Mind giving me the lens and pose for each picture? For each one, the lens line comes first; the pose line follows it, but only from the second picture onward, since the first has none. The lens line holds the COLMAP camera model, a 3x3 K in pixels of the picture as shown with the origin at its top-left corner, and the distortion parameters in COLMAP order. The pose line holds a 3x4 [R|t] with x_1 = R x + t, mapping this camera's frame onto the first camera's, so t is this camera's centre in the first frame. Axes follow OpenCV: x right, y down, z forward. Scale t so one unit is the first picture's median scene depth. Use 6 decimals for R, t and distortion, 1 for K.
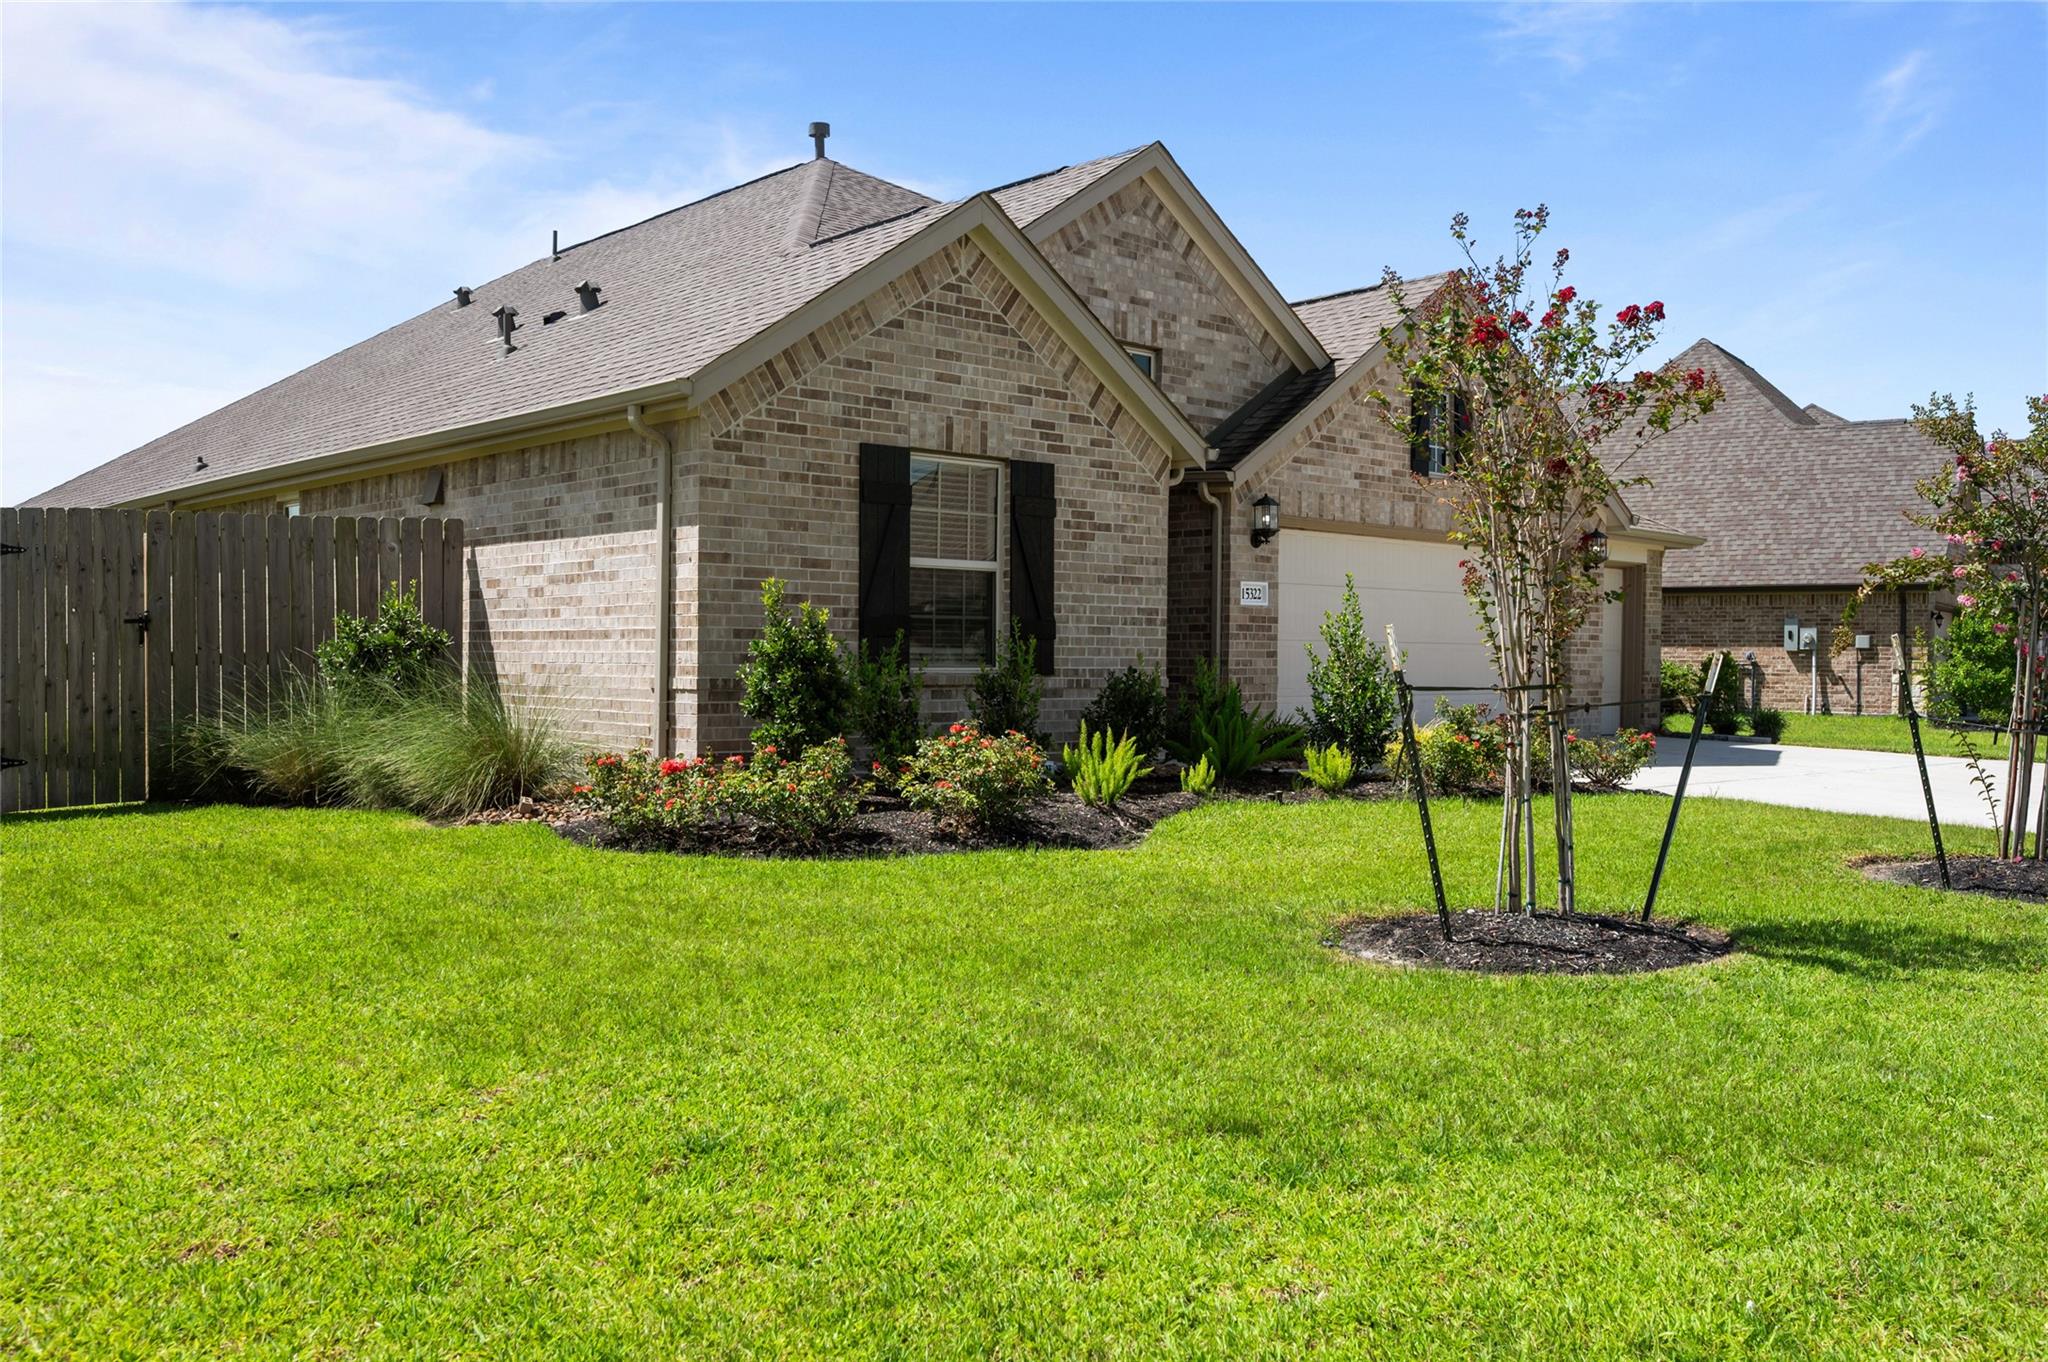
lens RADIAL K [[1729.0, 0, 1015.6], [0, 1729.0, 680.7], [0, 0, 1]] dist [-0.002541, 0.001548]
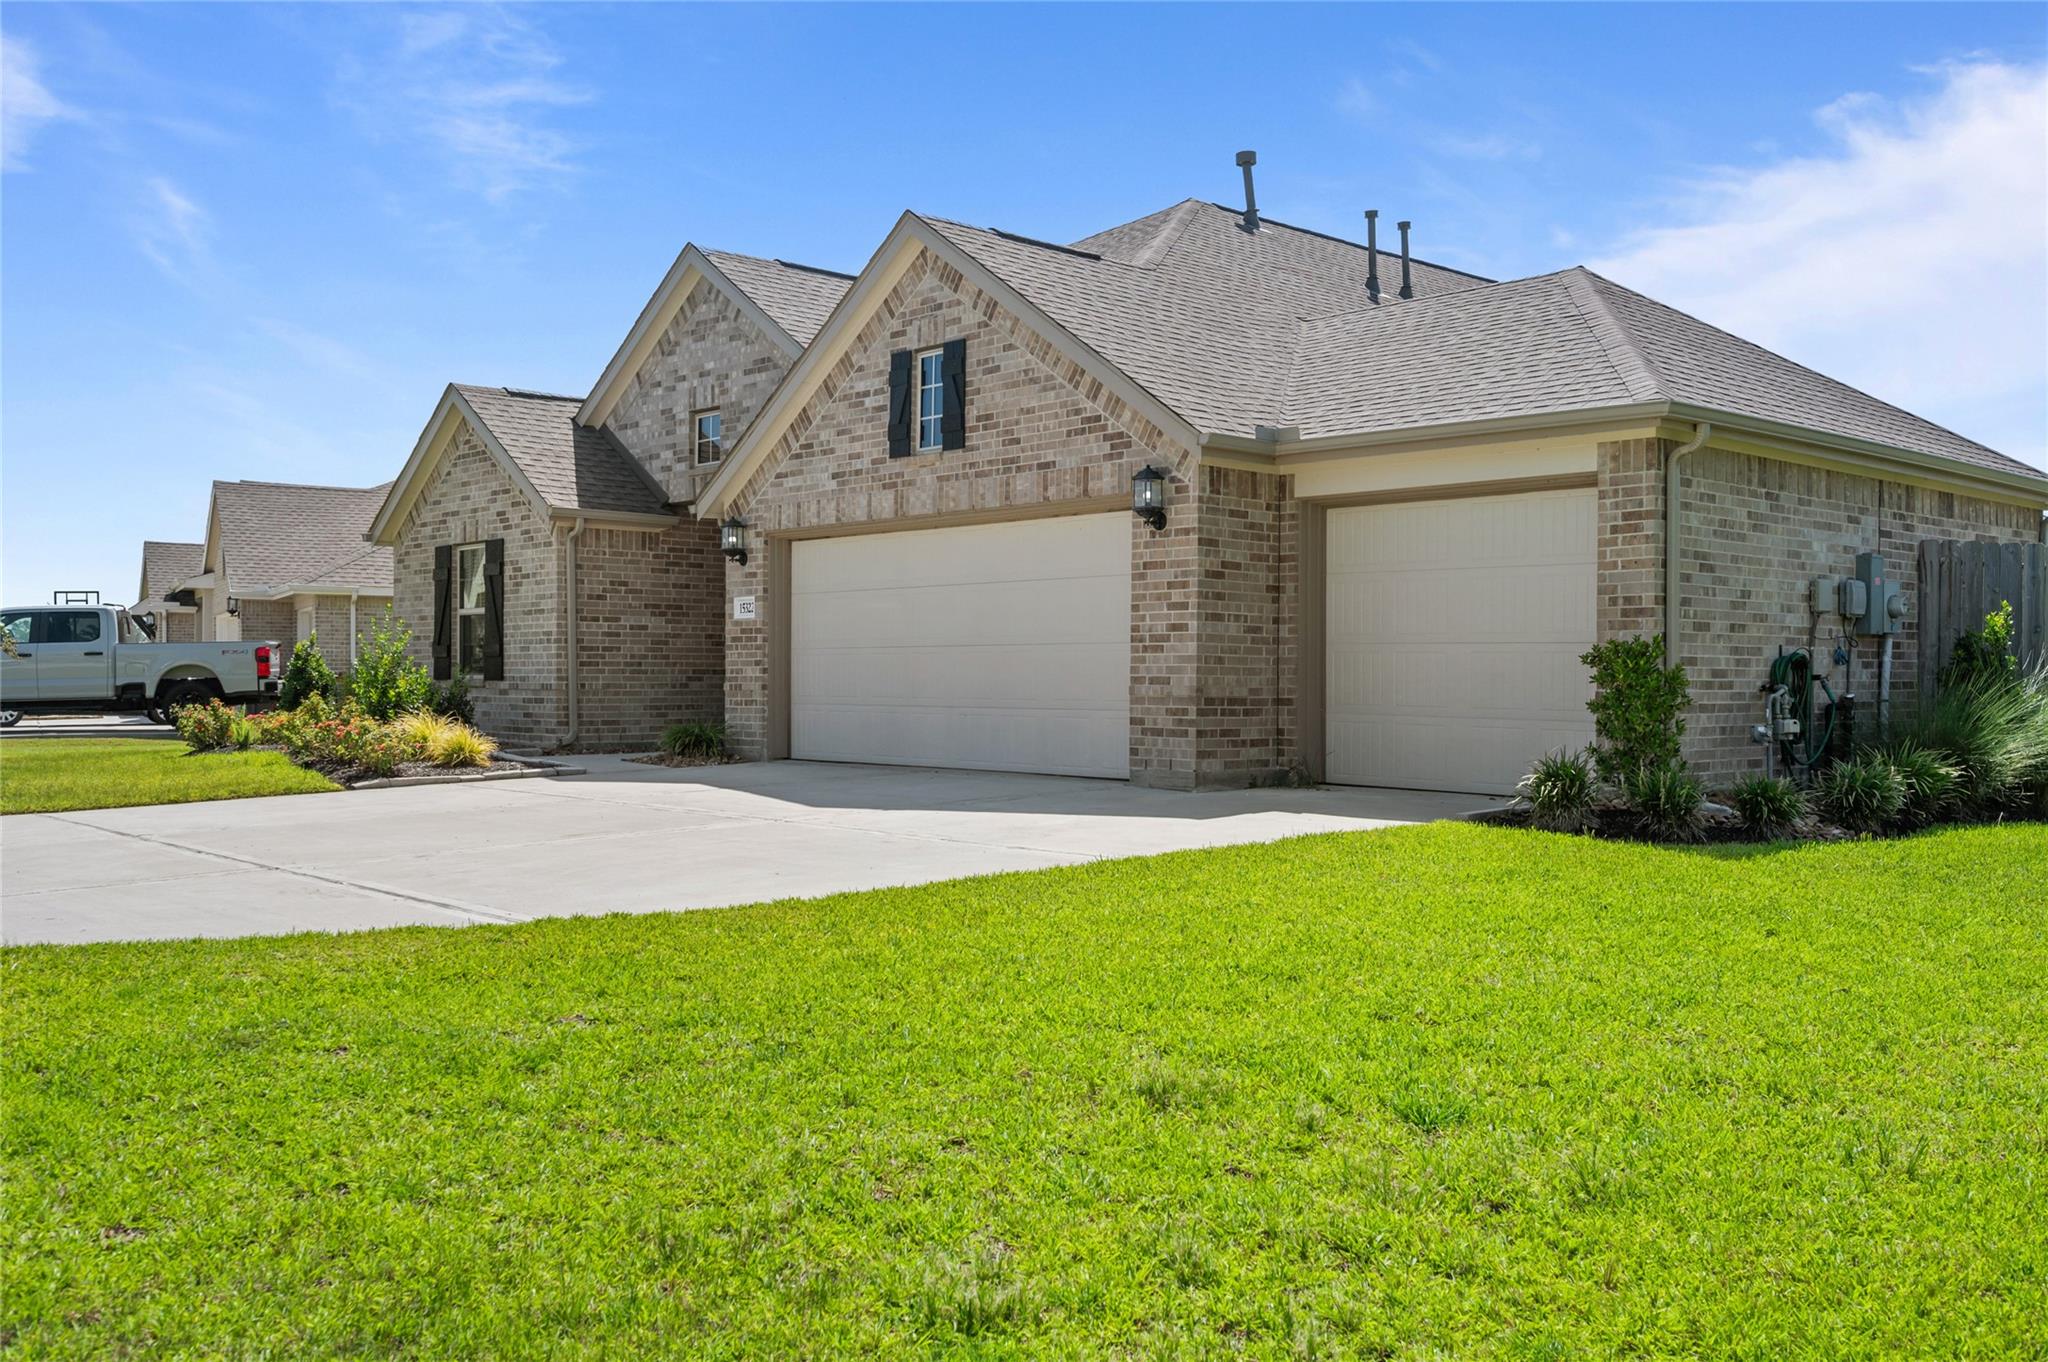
lens RADIAL K [[1765.1, 0, 1019.6], [0, 1765.1, 680.2], [0, 0, 1]] dist [0.006263, -0.000018]
pose [[0.006364, -0.008864, -0.999940, 1.230429], [-0.016017, 0.999832, -0.008965, 0.002738], [0.999851, 0.016073, 0.006221, 1.144271]]
